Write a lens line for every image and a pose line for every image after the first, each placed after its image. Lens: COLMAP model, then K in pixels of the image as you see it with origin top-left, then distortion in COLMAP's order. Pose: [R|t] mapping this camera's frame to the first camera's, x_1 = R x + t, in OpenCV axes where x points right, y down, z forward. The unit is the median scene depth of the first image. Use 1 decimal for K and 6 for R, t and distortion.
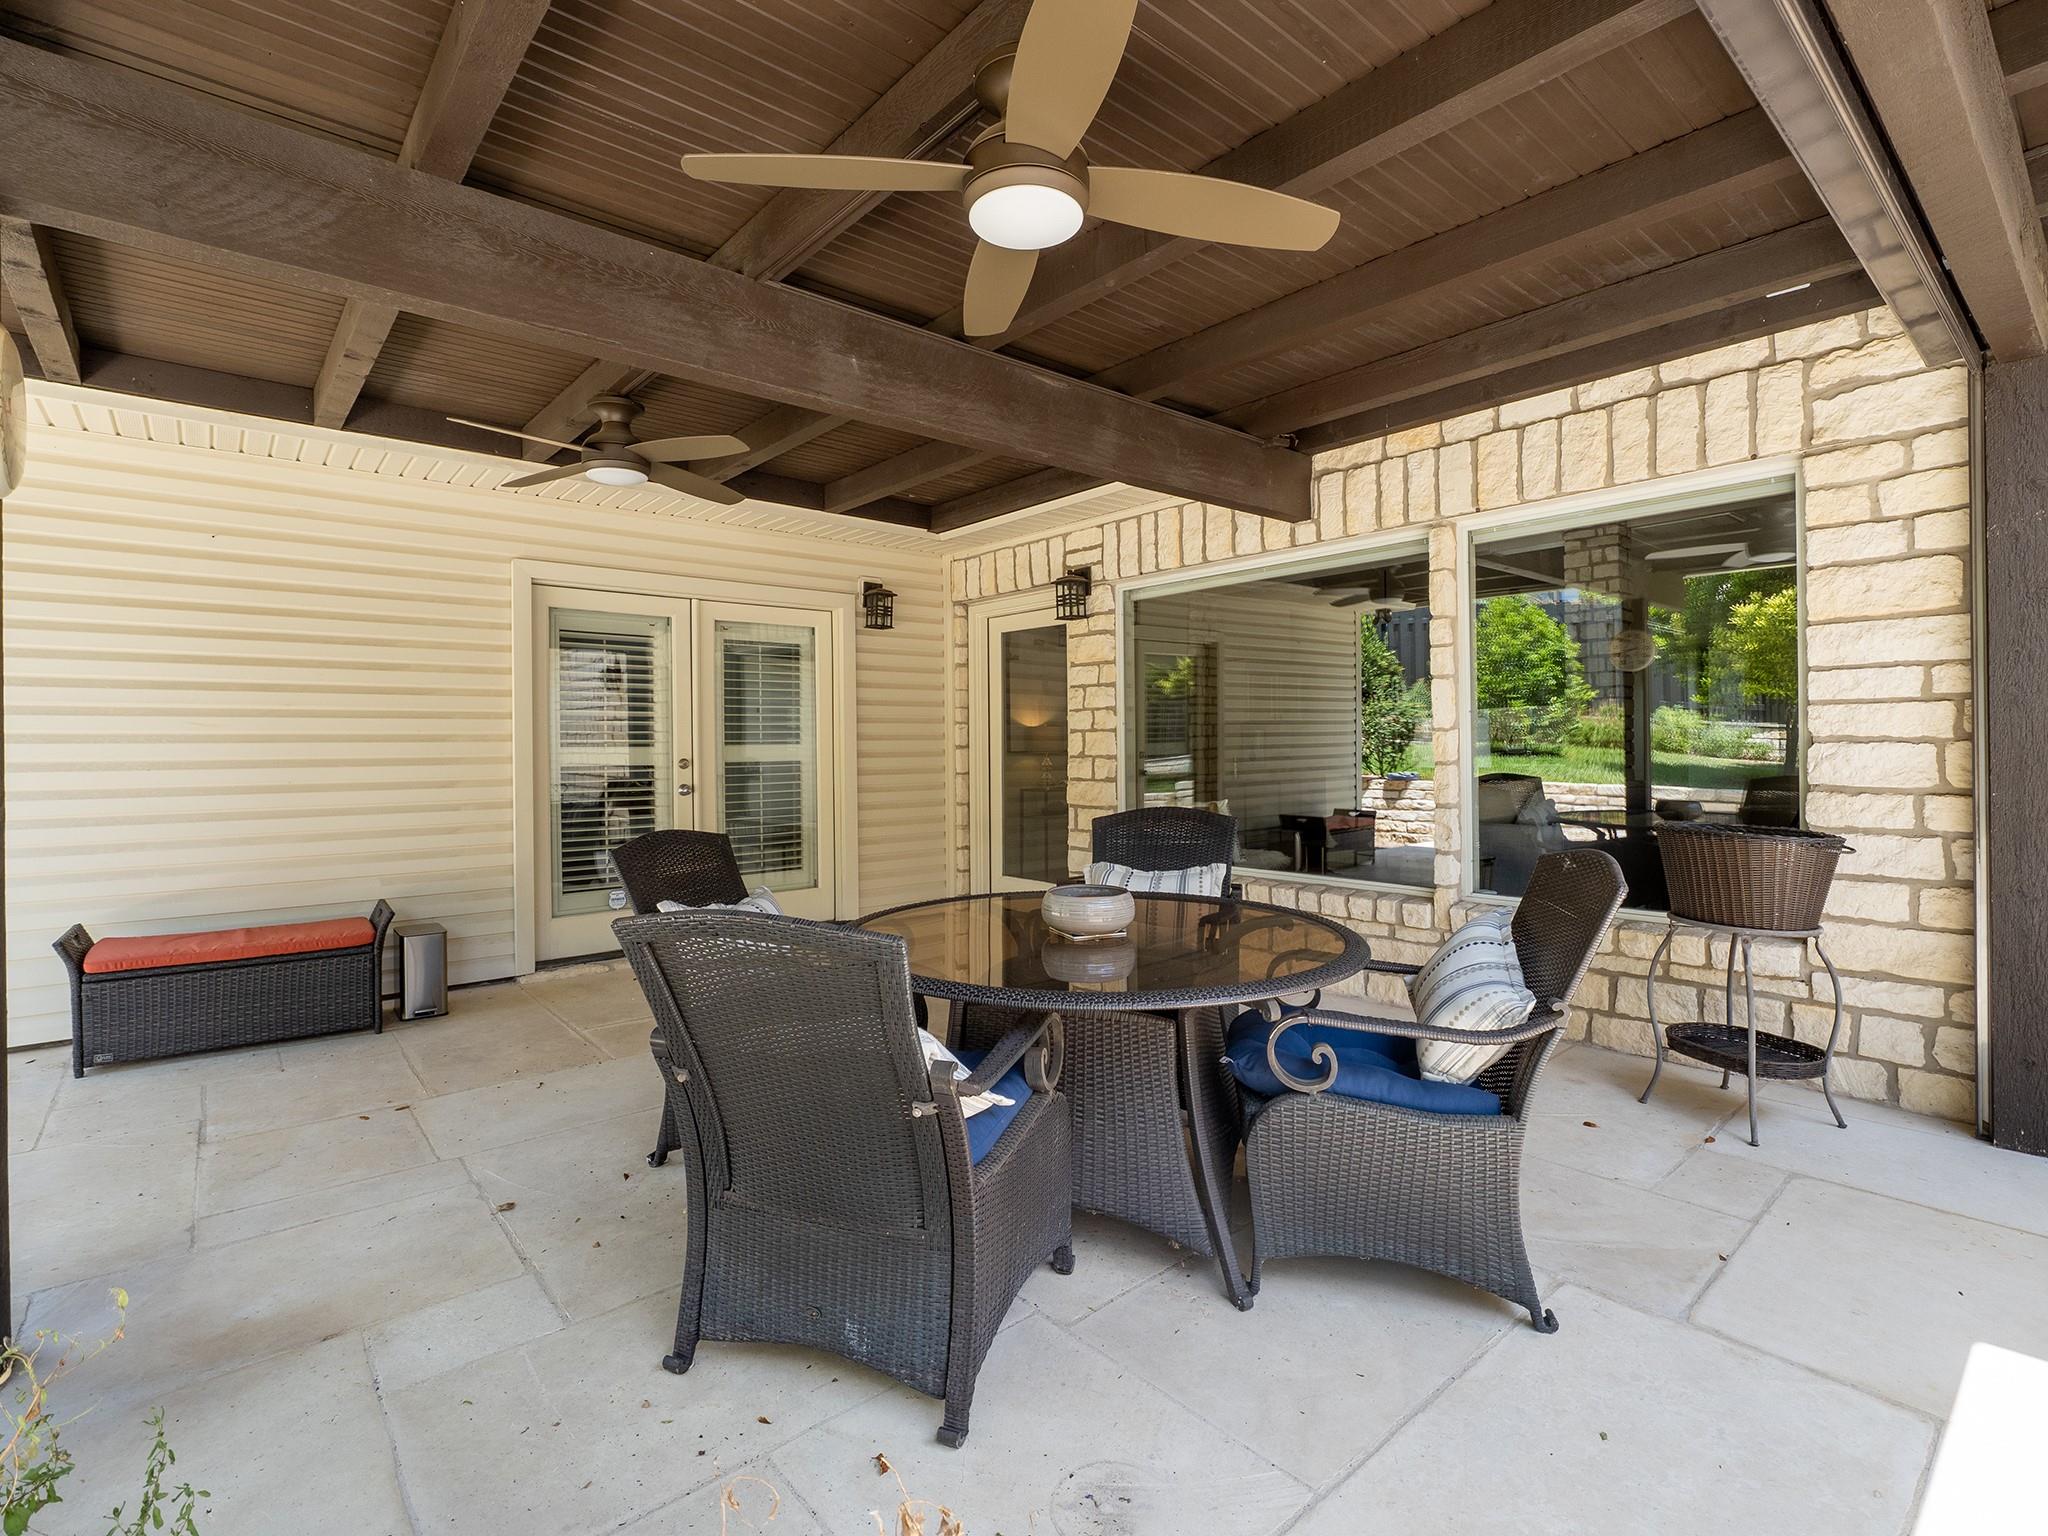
lens RADIAL K [[976.5, 0, 1020.1], [0, 976.5, 750.3], [0, 0, 1]] dist [-0.007881, -0.001729]
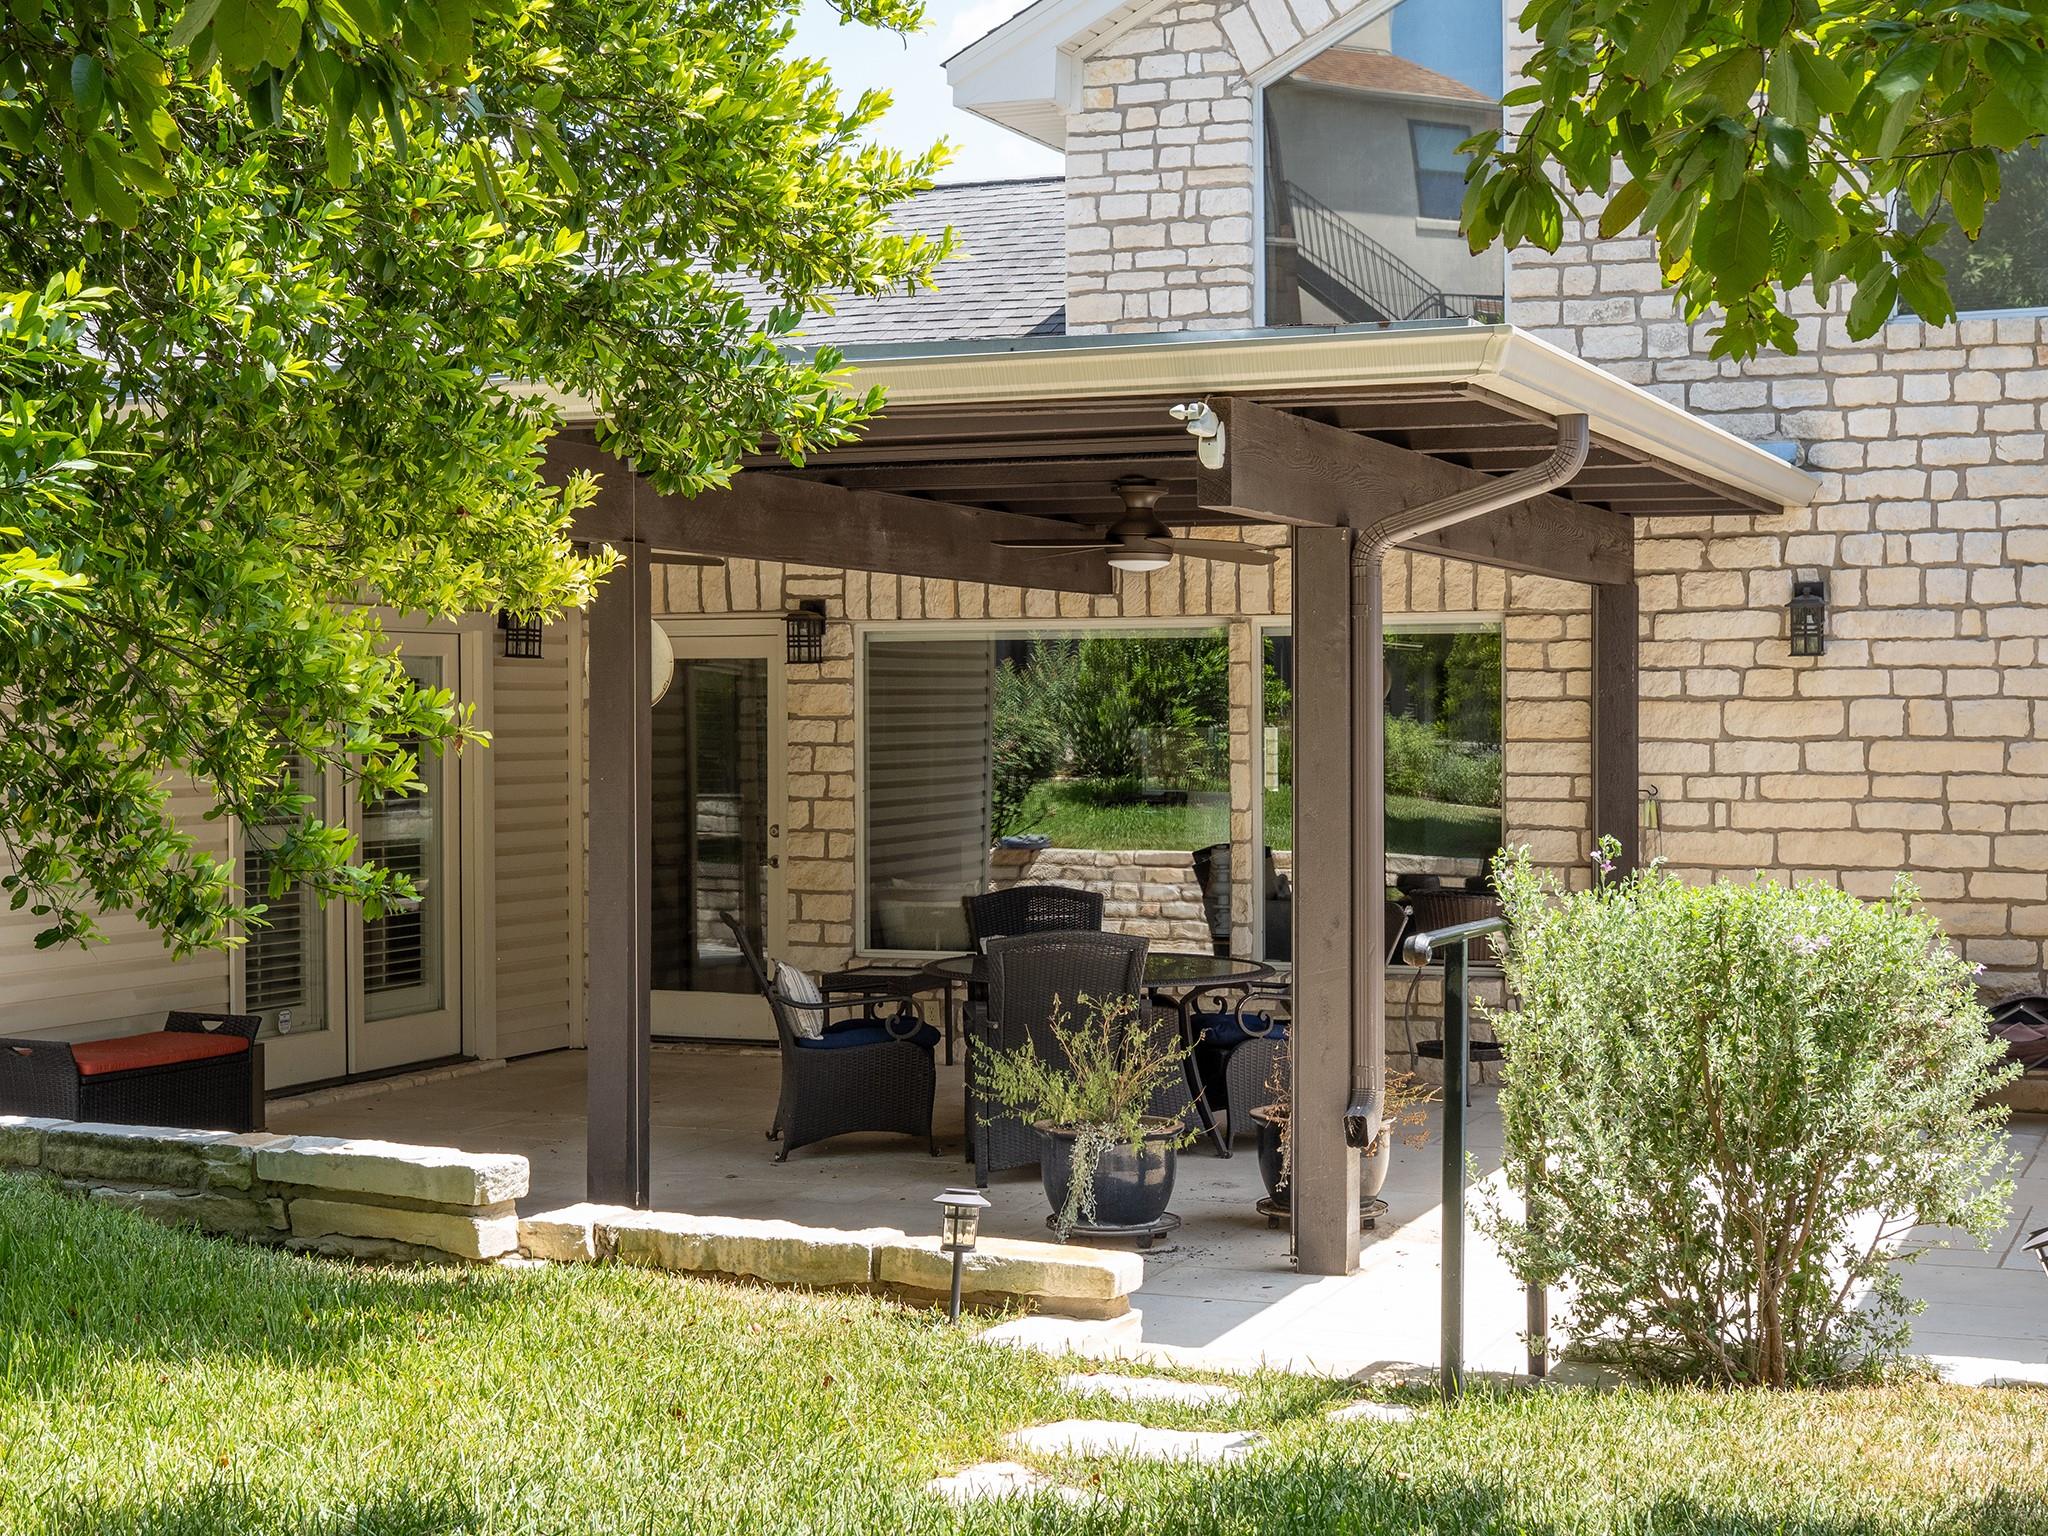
lens RADIAL K [[2989.0, 0, 1023.9], [0, 2989.0, 767.8], [0, 0, 1]] dist [-0.058130, 0.000000]
pose [[0.890085, 0.002202, 0.455789, -1.149266], [-0.005860, 0.999961, 0.006613, -0.079963], [-0.455757, -0.008557, 0.890063, -1.636697]]
